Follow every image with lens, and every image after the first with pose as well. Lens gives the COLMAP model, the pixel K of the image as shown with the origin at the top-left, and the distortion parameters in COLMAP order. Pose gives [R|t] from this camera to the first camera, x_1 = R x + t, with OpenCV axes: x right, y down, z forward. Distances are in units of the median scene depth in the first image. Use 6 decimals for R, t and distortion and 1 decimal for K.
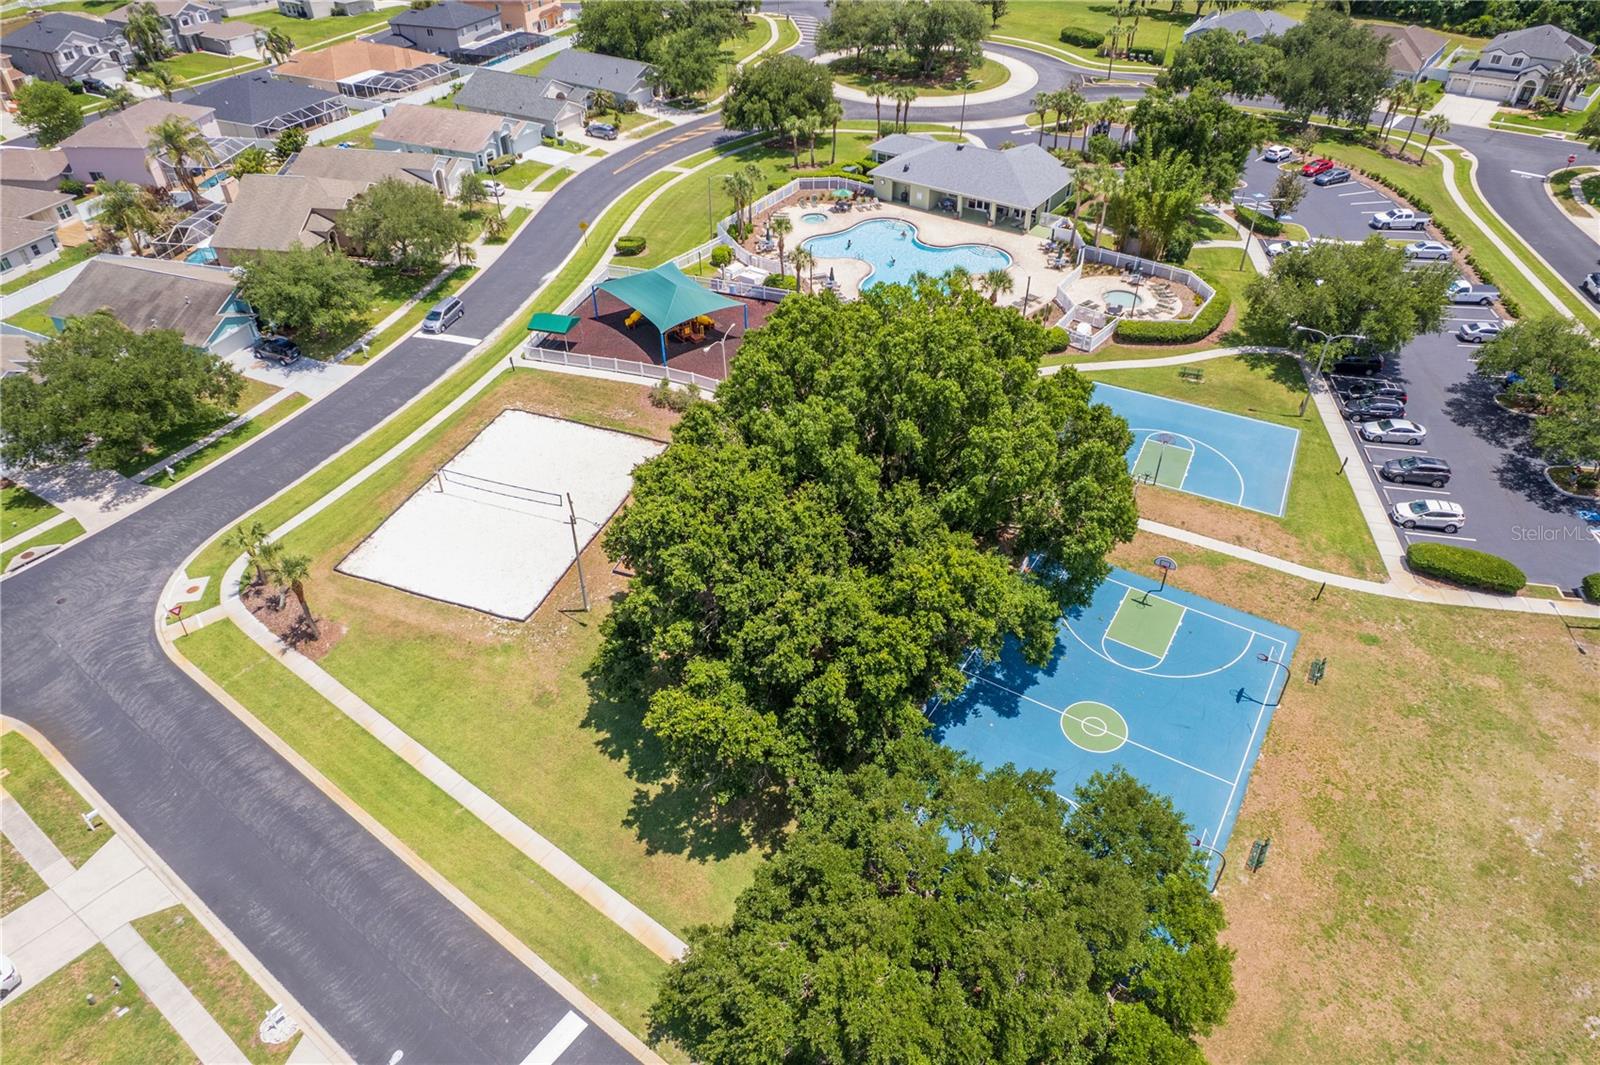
lens RADIAL K [[1019.1, 0, 805.7], [0, 1019.1, 529.9], [0, 0, 1]] dist [-0.040916, 0.027026]
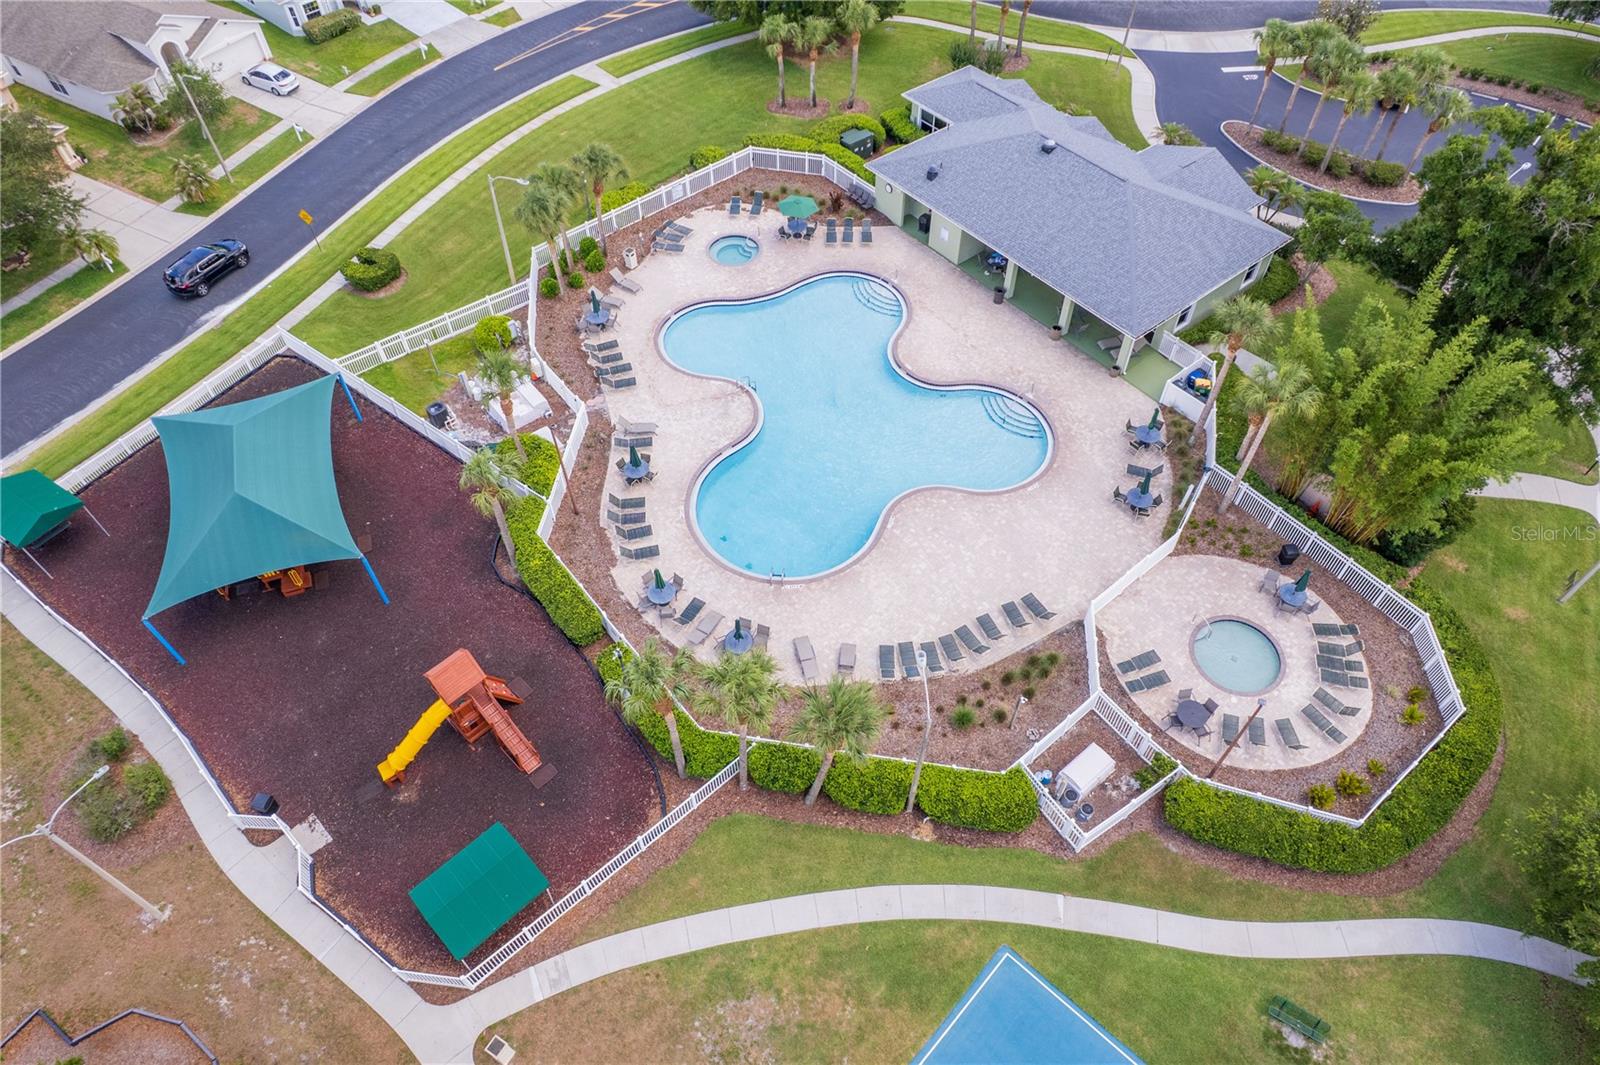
lens RADIAL K [[1019.1, 0, 795.7], [0, 1019.1, 530.0], [0, 0, 1]] dist [-0.040916, 0.027026]
pose [[0.958778, 0.225394, -0.173040, 0.159826], [-0.181824, 0.954598, 0.235970, -0.289902], [0.218370, -0.194780, 0.956230, 0.455623]]
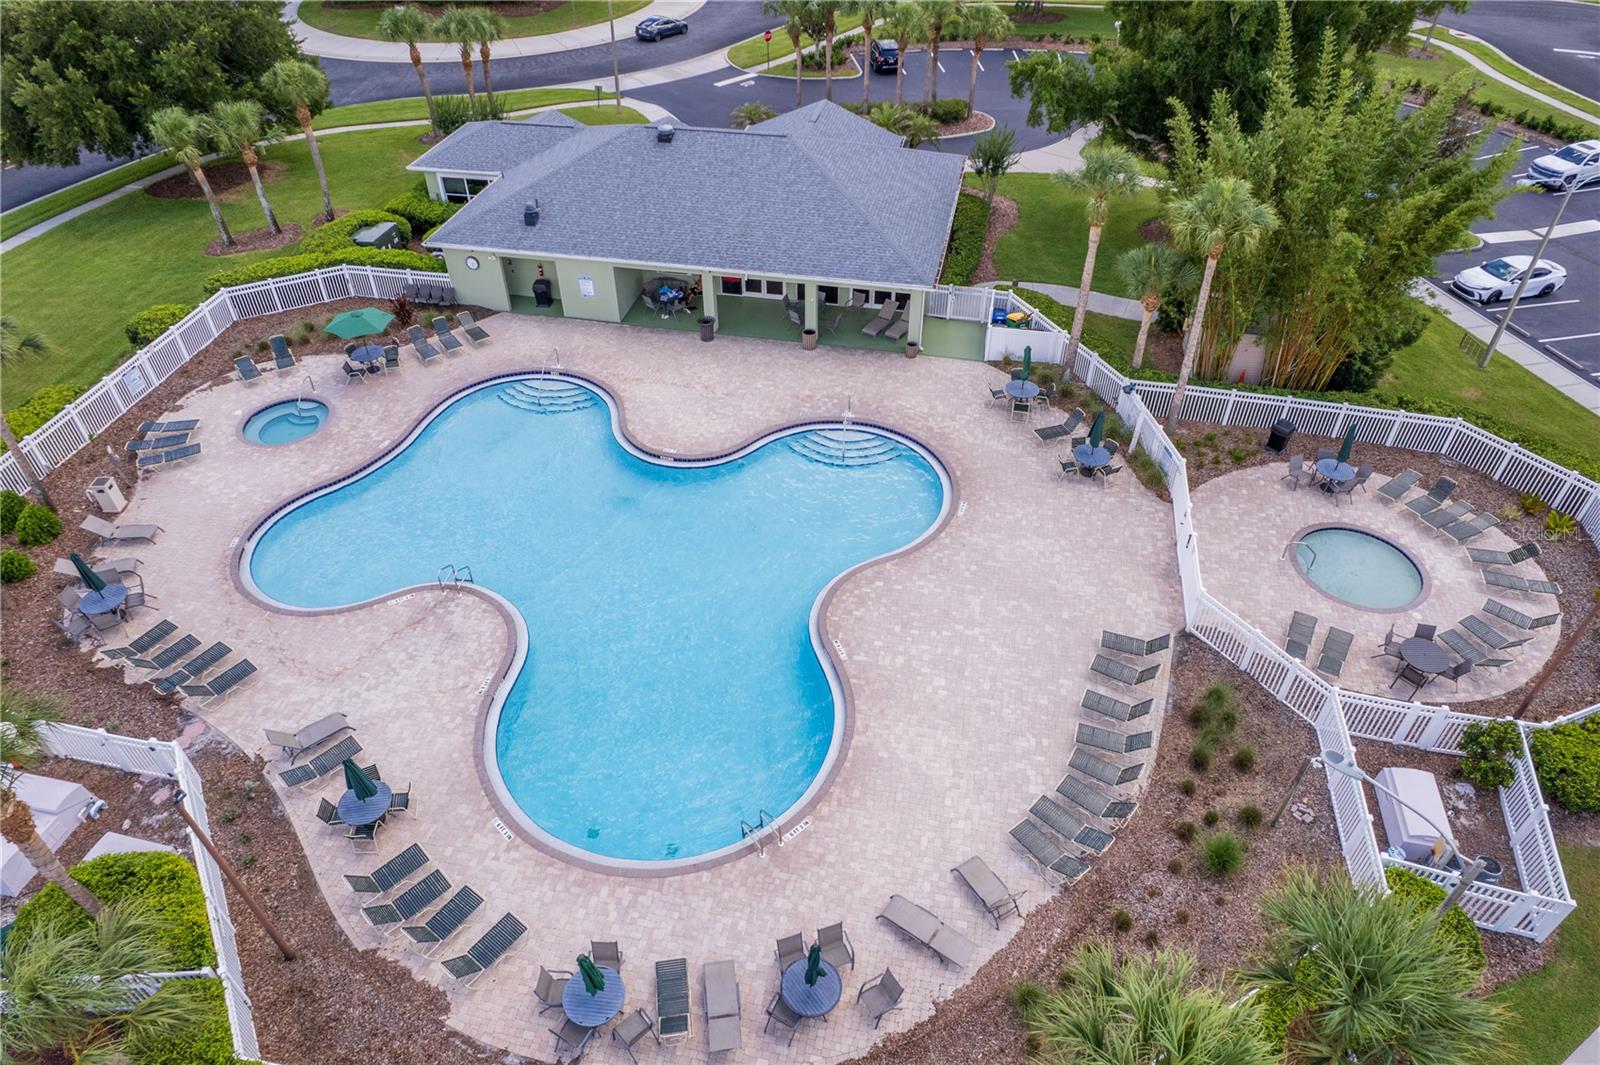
lens RADIAL K [[1019.1, 0, 801.7], [0, 1019.1, 542.9], [0, 0, 1]] dist [-0.040916, 0.027026]
pose [[0.924076, -0.246278, 0.292285, 0.054436], [0.234022, 0.969196, 0.076766, -0.248708], [-0.302187, -0.002537, 0.953245, 0.627616]]
